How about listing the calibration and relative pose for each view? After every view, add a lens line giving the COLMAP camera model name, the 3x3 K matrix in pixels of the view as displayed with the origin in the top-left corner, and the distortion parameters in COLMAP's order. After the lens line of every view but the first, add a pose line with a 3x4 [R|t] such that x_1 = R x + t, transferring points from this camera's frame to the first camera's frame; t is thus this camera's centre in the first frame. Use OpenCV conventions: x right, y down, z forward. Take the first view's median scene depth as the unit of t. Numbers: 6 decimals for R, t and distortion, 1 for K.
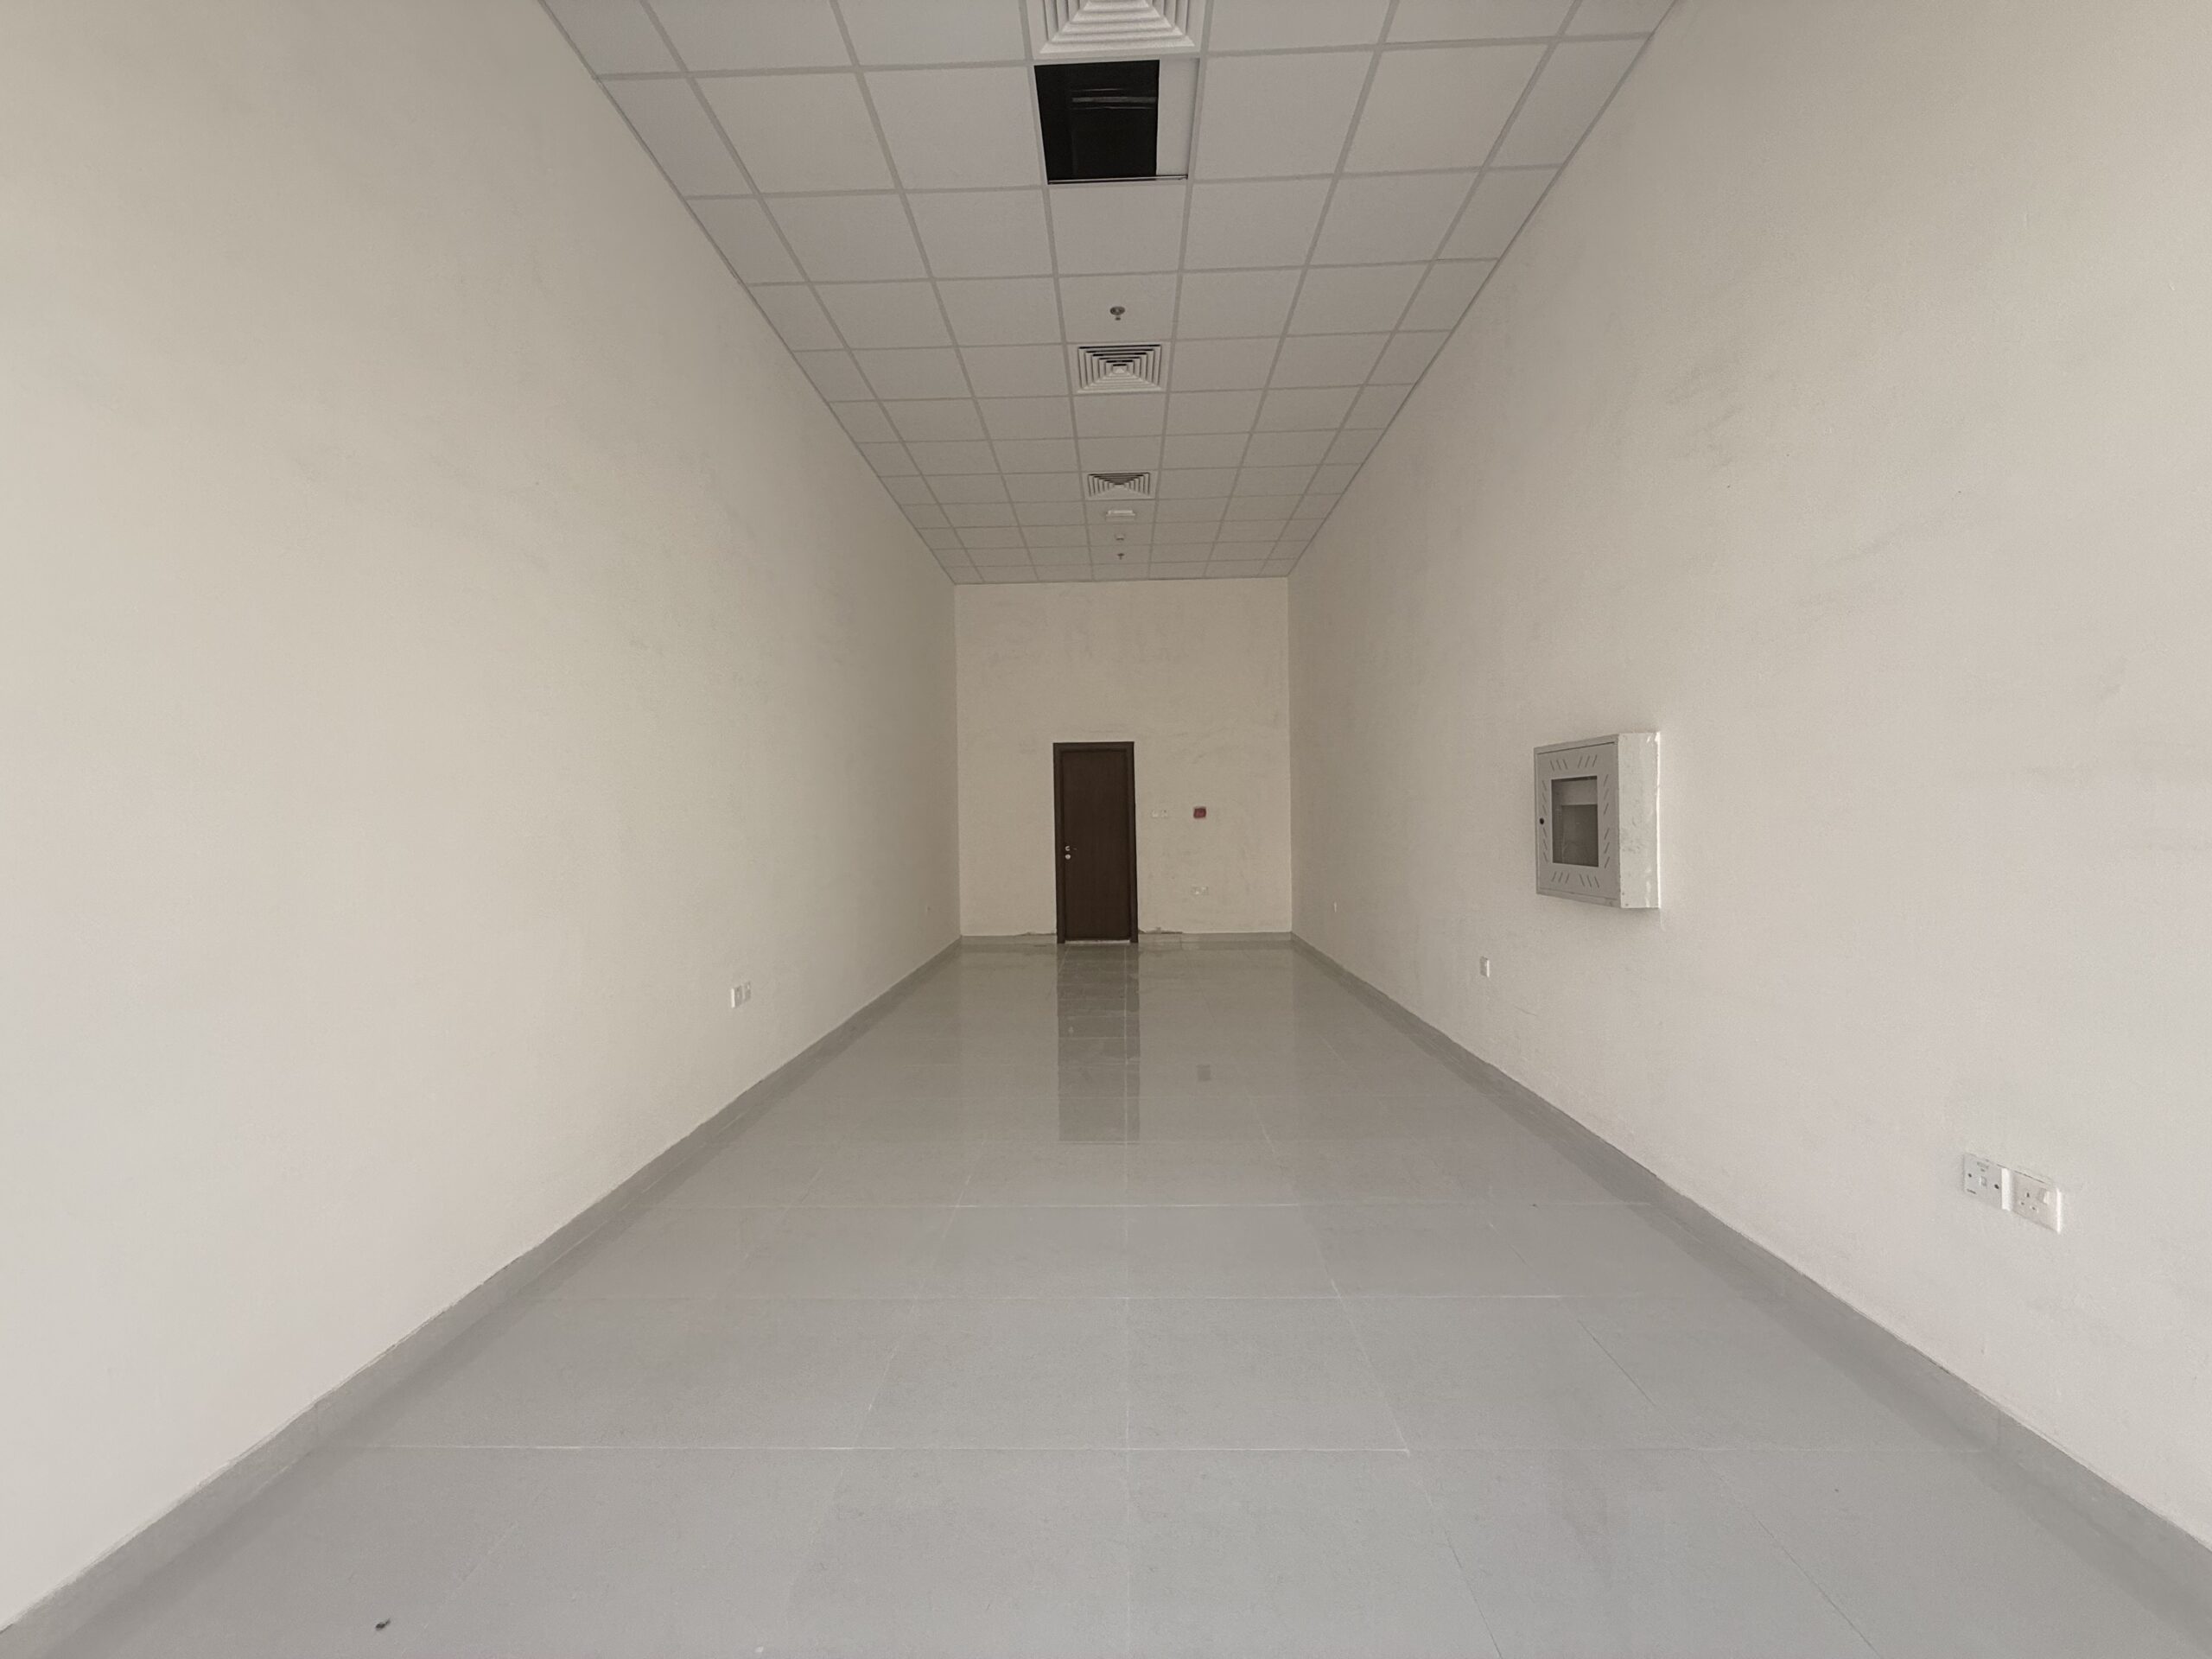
lens RADIAL K [[876.8, 0, 1097.3], [0, 876.8, 833.9], [0, 0, 1]] dist [-0.001446, 0.000124]
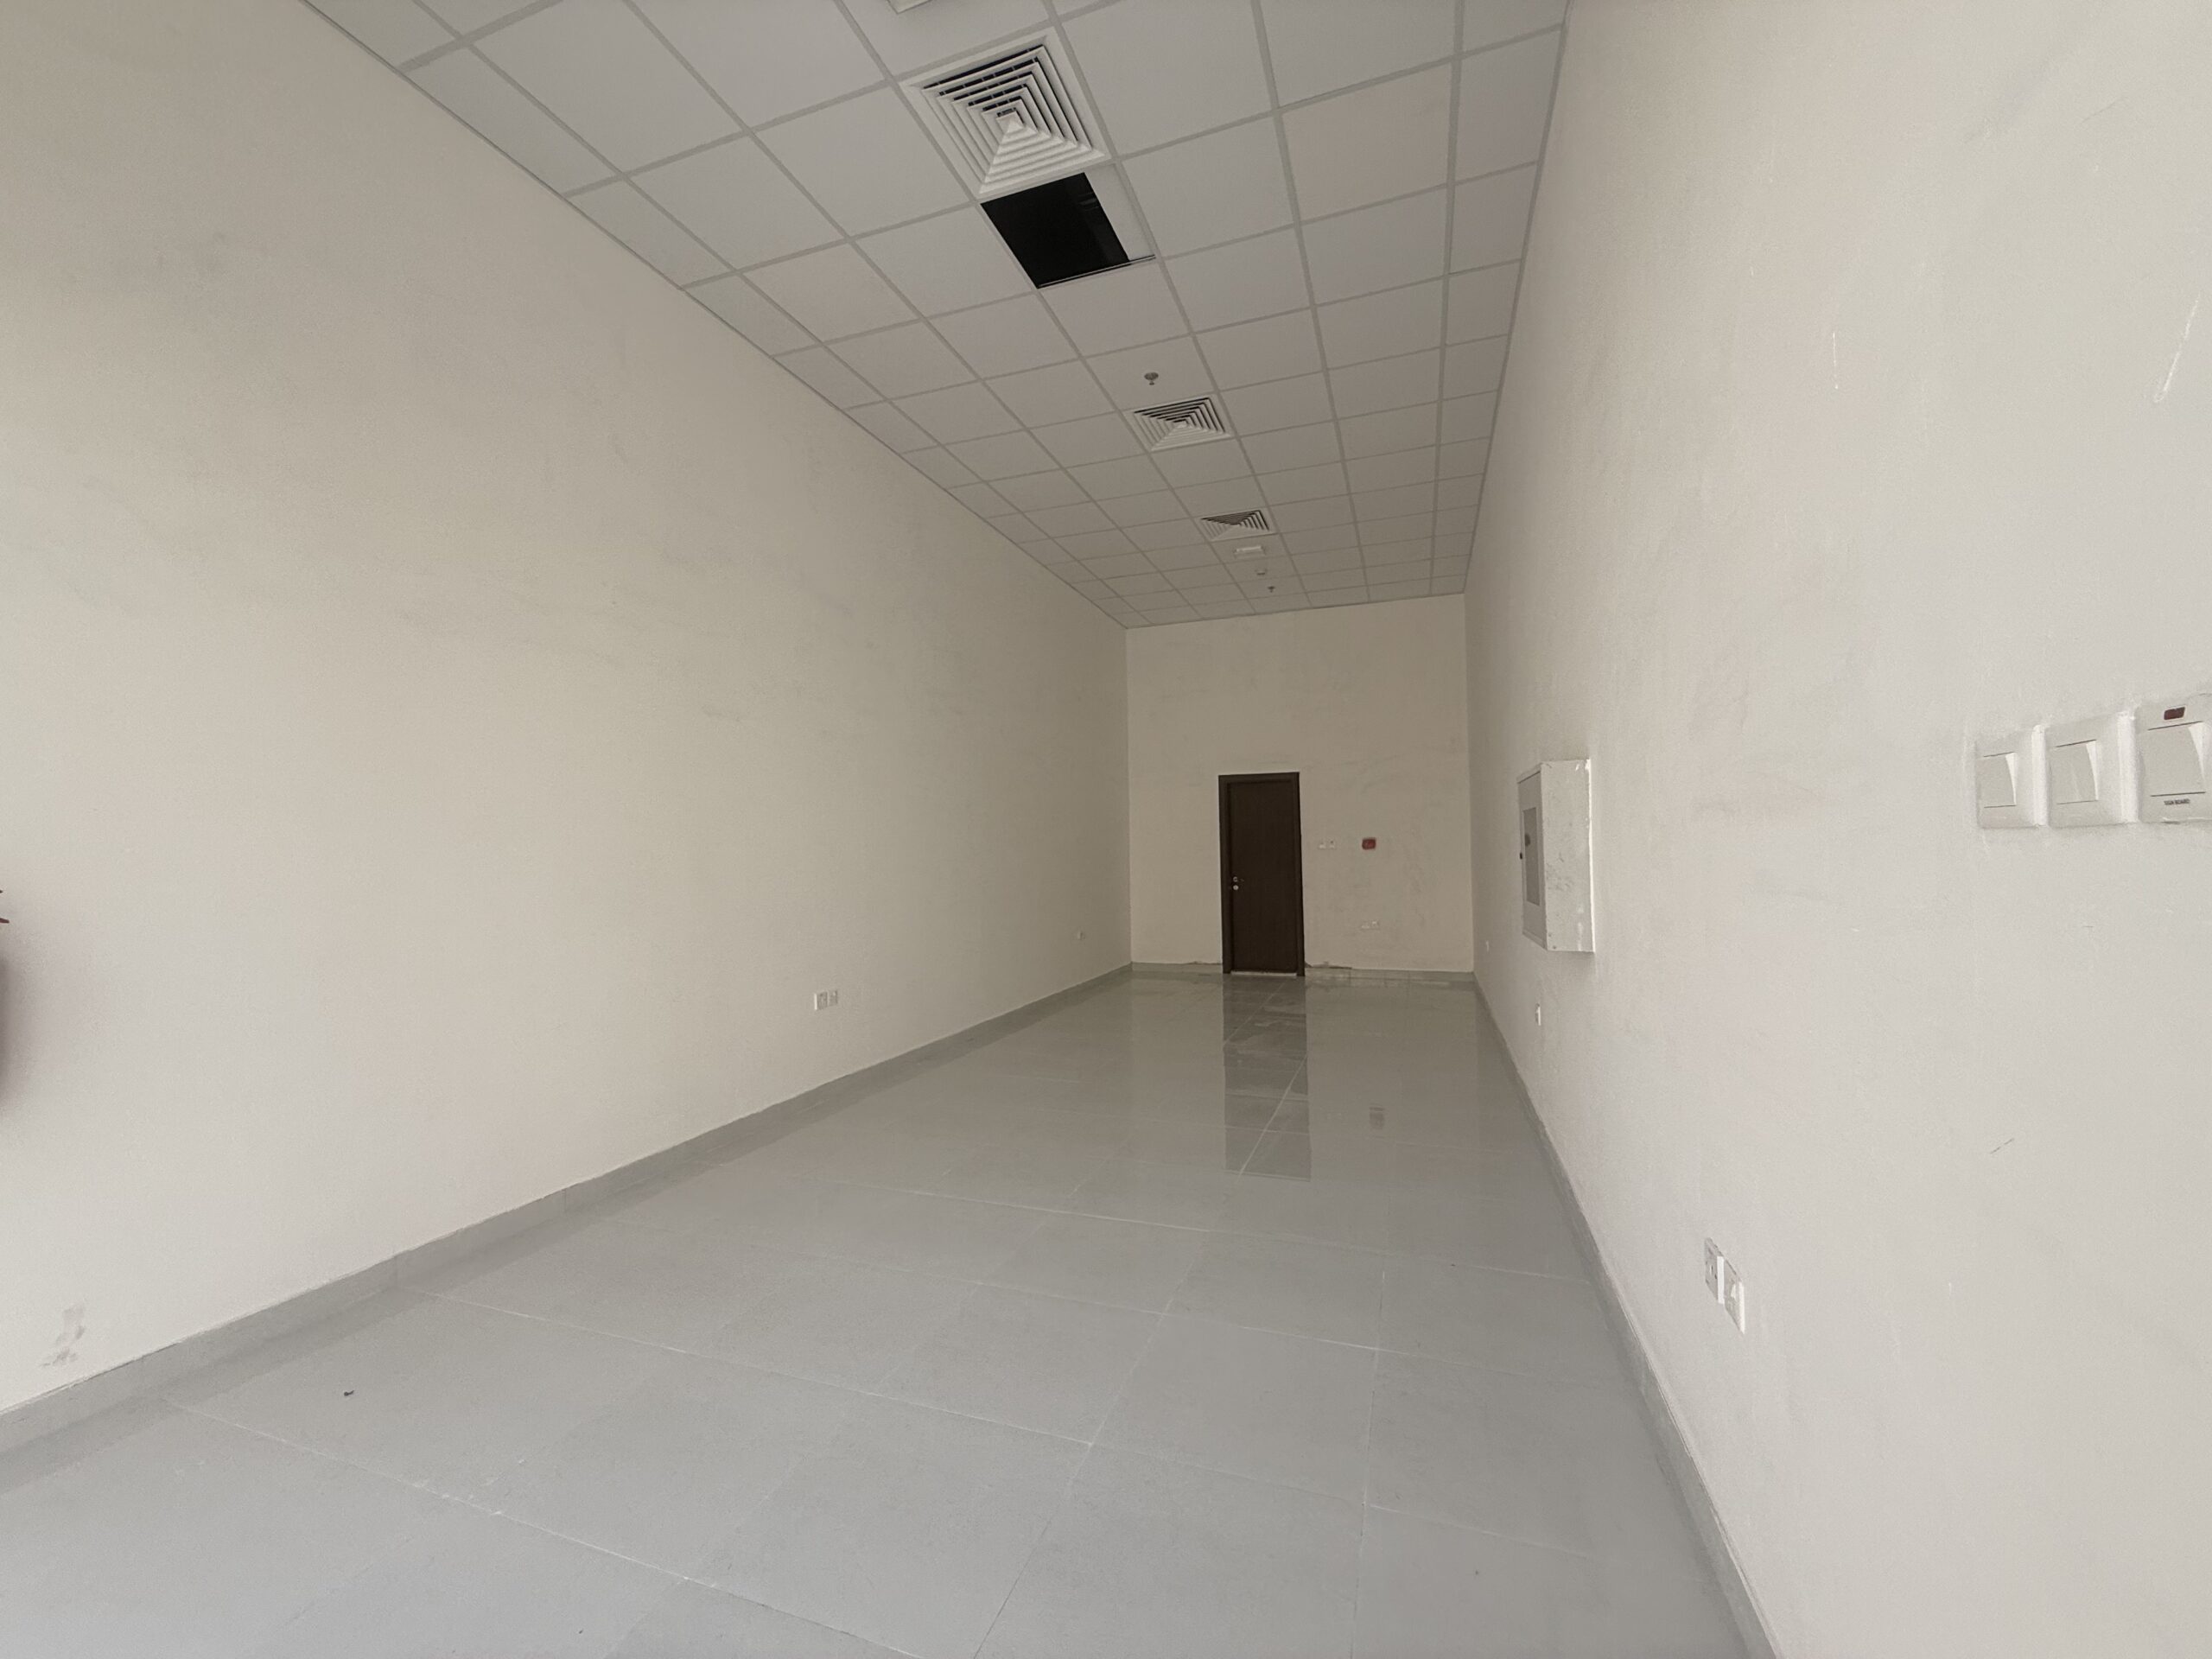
lens RADIAL K [[876.8, 0, 1101.2], [0, 876.8, 834.6], [0, 0, 1]] dist [-0.001446, 0.000124]
pose [[0.949913, -0.005190, -0.312471, 0.320177], [-0.005064, 0.999475, -0.031995, -0.004055], [0.312473, 0.031975, 0.949388, -0.018430]]
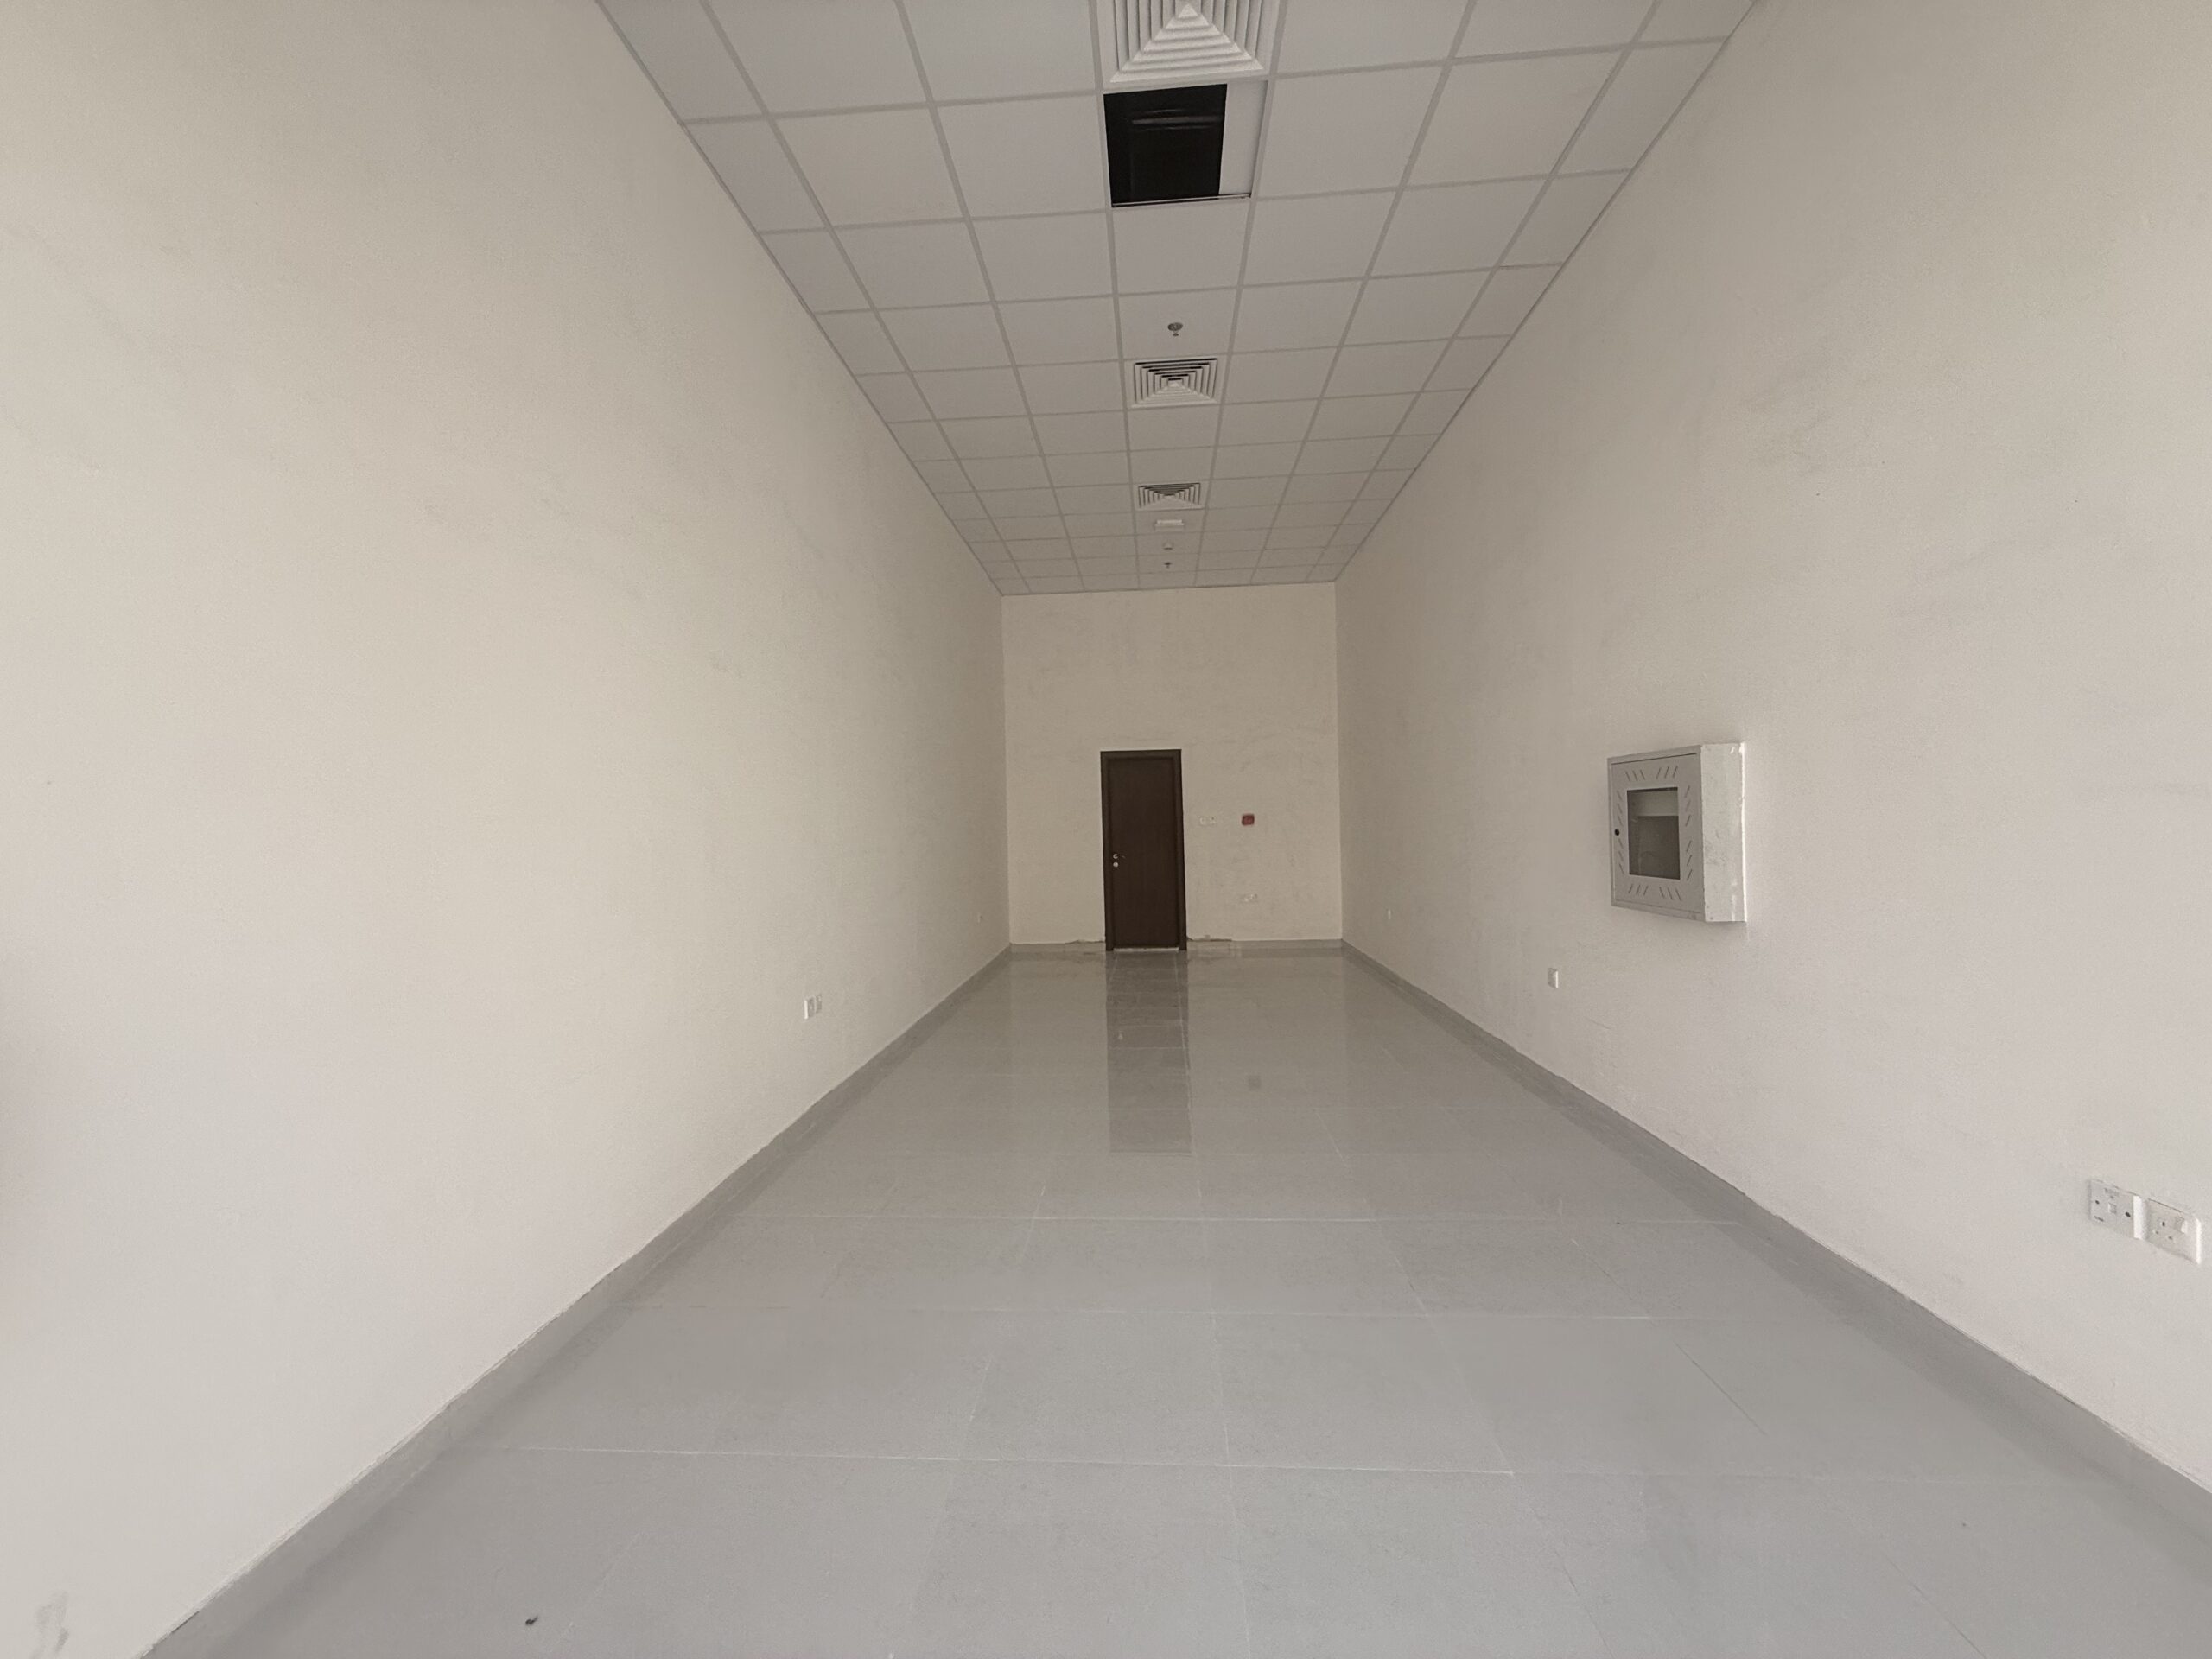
lens RADIAL K [[876.8, 0, 1097.3], [0, 876.8, 833.9], [0, 0, 1]] dist [-0.001446, 0.000124]
pose [[0.999159, -0.007351, -0.040328, -0.032652], [0.007160, 0.999962, -0.004899, -0.010264], [0.040363, 0.004606, 0.999174, -0.008643]]
